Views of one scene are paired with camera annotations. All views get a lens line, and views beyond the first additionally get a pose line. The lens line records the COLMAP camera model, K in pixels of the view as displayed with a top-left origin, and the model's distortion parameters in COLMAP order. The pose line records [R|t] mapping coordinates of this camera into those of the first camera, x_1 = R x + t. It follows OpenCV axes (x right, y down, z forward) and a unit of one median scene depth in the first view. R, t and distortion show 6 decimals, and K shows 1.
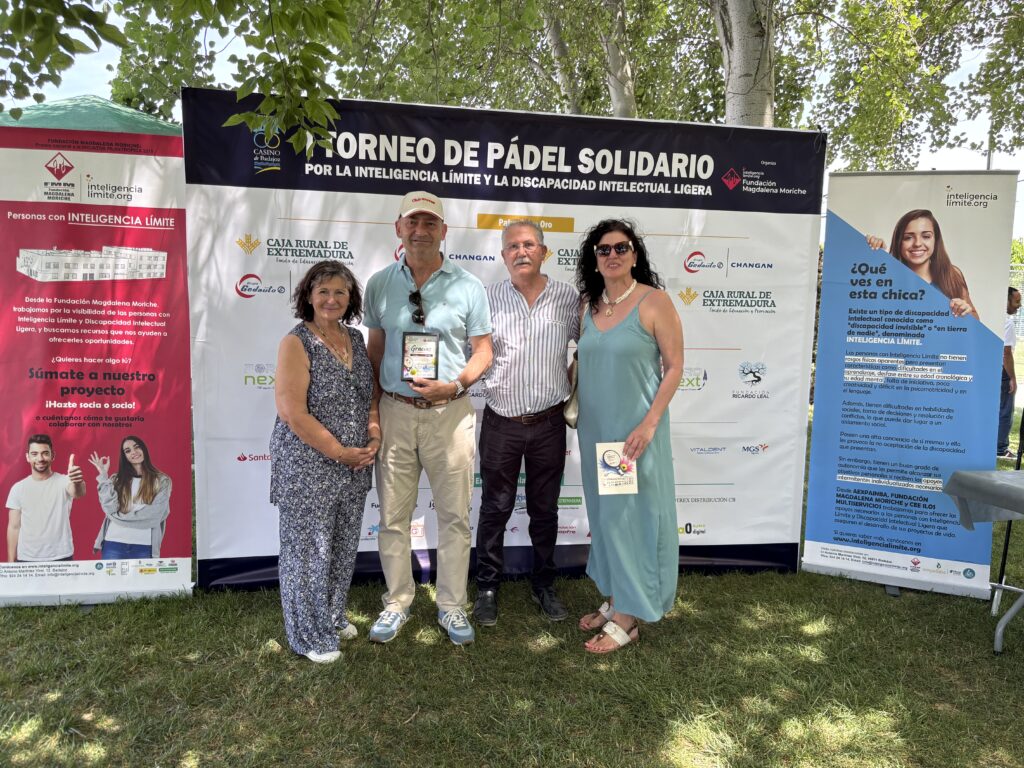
lens RADIAL K [[768.7, 0, 509.8], [0, 768.7, 387.1], [0, 0, 1]] dist [0.035381, -0.052579]
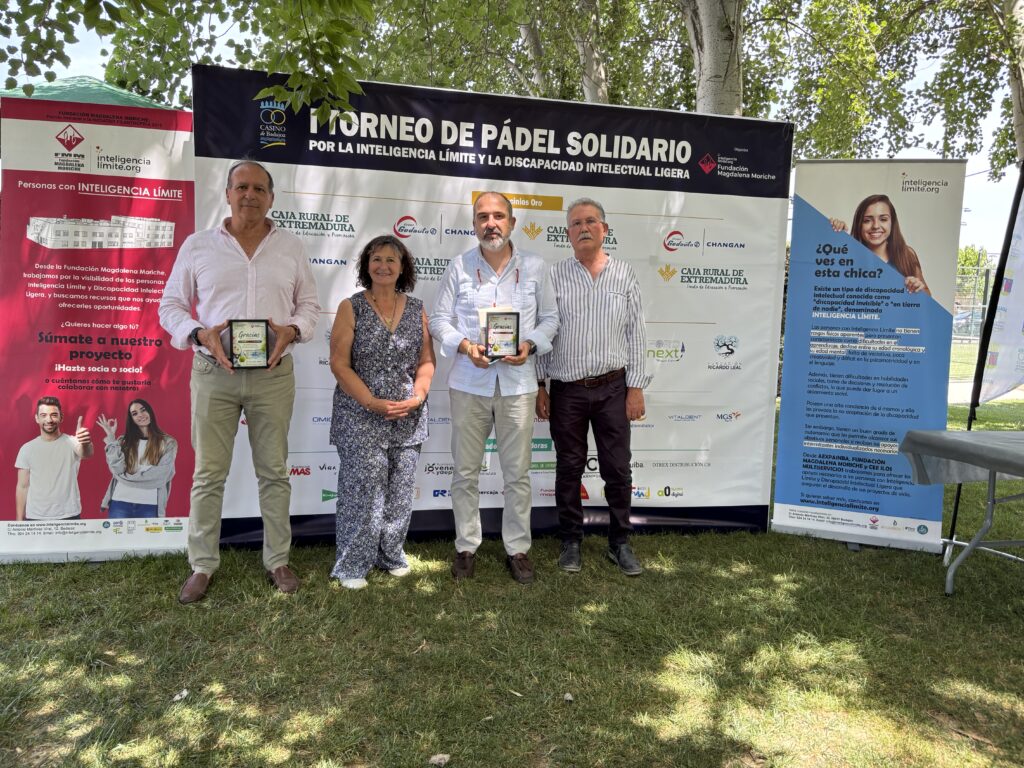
lens RADIAL K [[768.7, 0, 519.3], [0, 768.7, 387.8], [0, 0, 1]] dist [0.035381, -0.052579]
pose [[0.998582, 0.001428, 0.053216, -0.032340], [-0.001158, 0.999986, -0.005119, 0.049660], [-0.053223, 0.005050, 0.998570, -0.059973]]
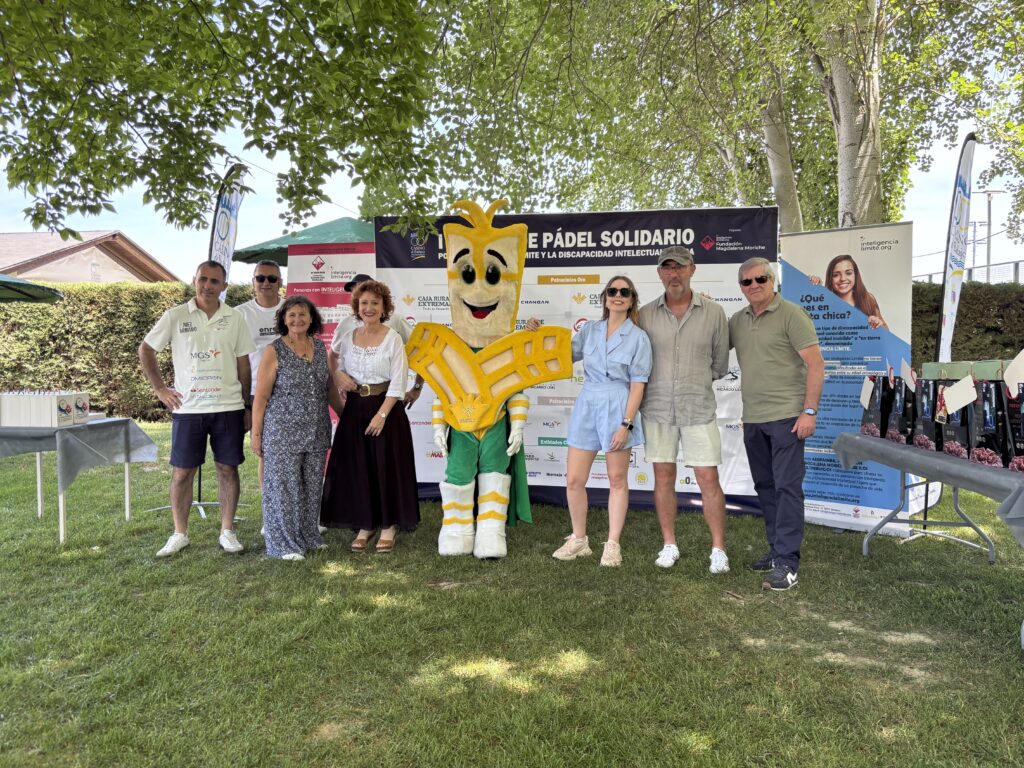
lens RADIAL K [[768.7, 0, 506.6], [0, 768.7, 384.2], [0, 0, 1]] dist [0.035381, -0.052579]
pose [[0.942603, -0.008589, -0.333805, 0.429044], [-0.019348, 0.996585, -0.080277, 0.134960], [0.333355, 0.082127, 0.939218, -0.528210]]
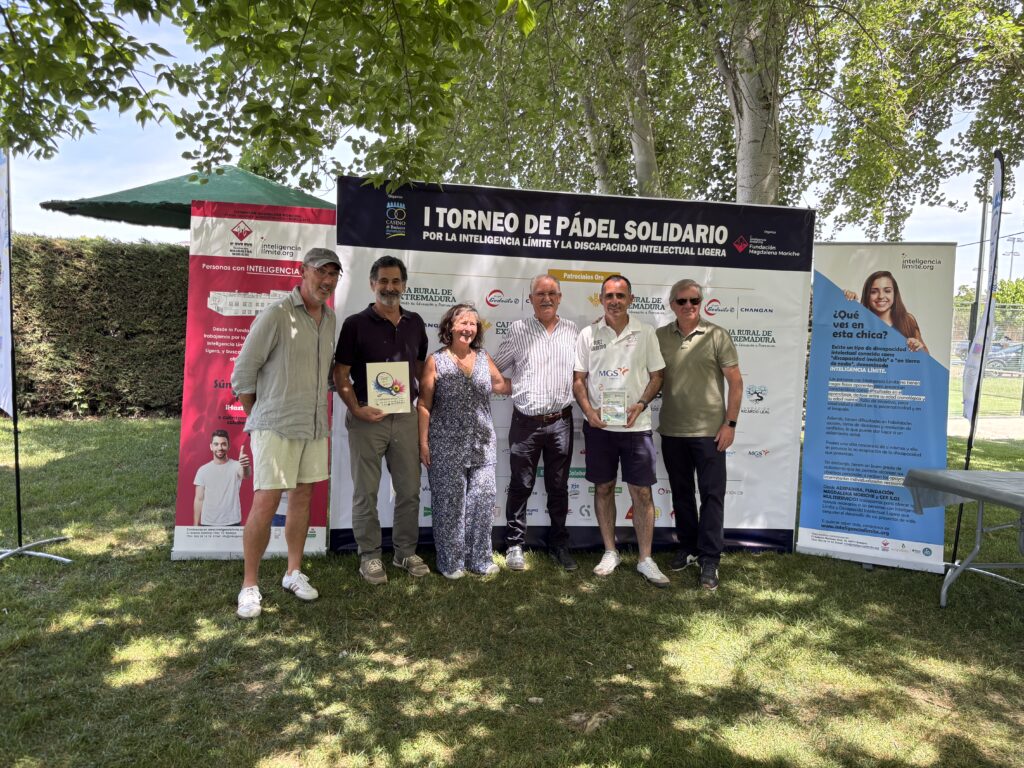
lens RADIAL K [[768.7, 0, 515.5], [0, 768.7, 383.6], [0, 0, 1]] dist [0.035381, -0.052579]
pose [[0.999868, 0.015270, -0.005569, -0.085756], [-0.015487, 0.999029, -0.041257, 0.026169], [0.004934, 0.041338, 0.999133, -0.304712]]
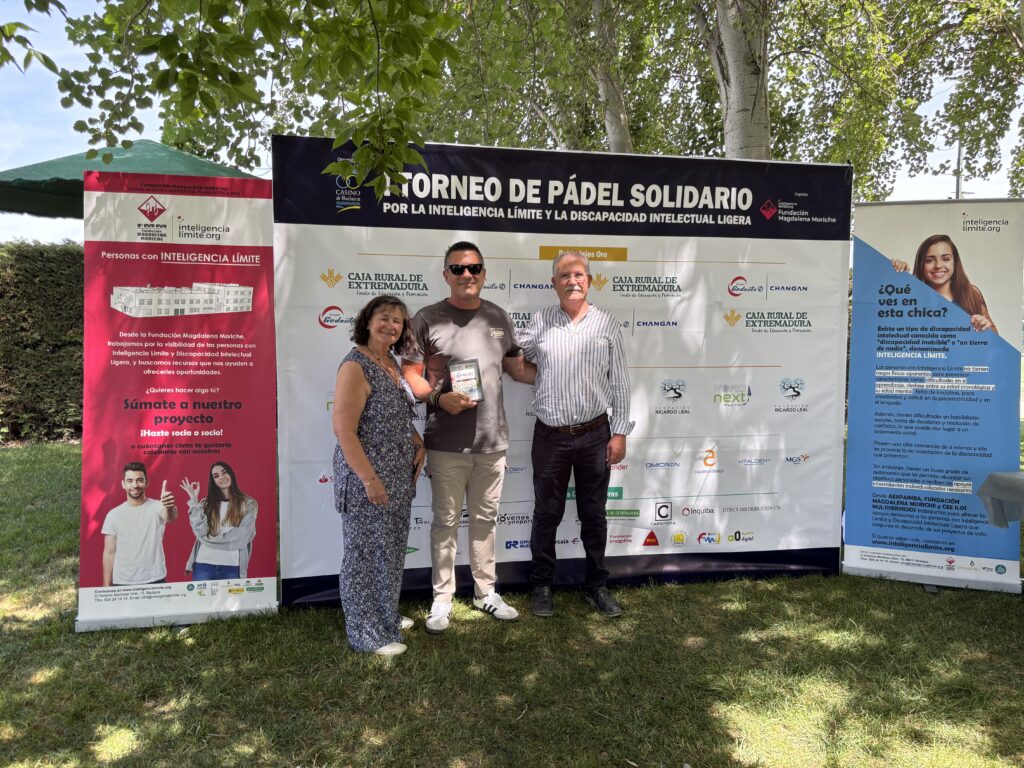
lens RADIAL K [[768.7, 0, 512.6], [0, 768.7, 381.5], [0, 0, 1]] dist [0.035381, -0.052579]
pose [[0.999103, -0.024304, 0.034668, -0.118759], [0.025759, 0.998779, -0.042155, 0.008541], [-0.033601, 0.043010, 0.998509, -0.063243]]
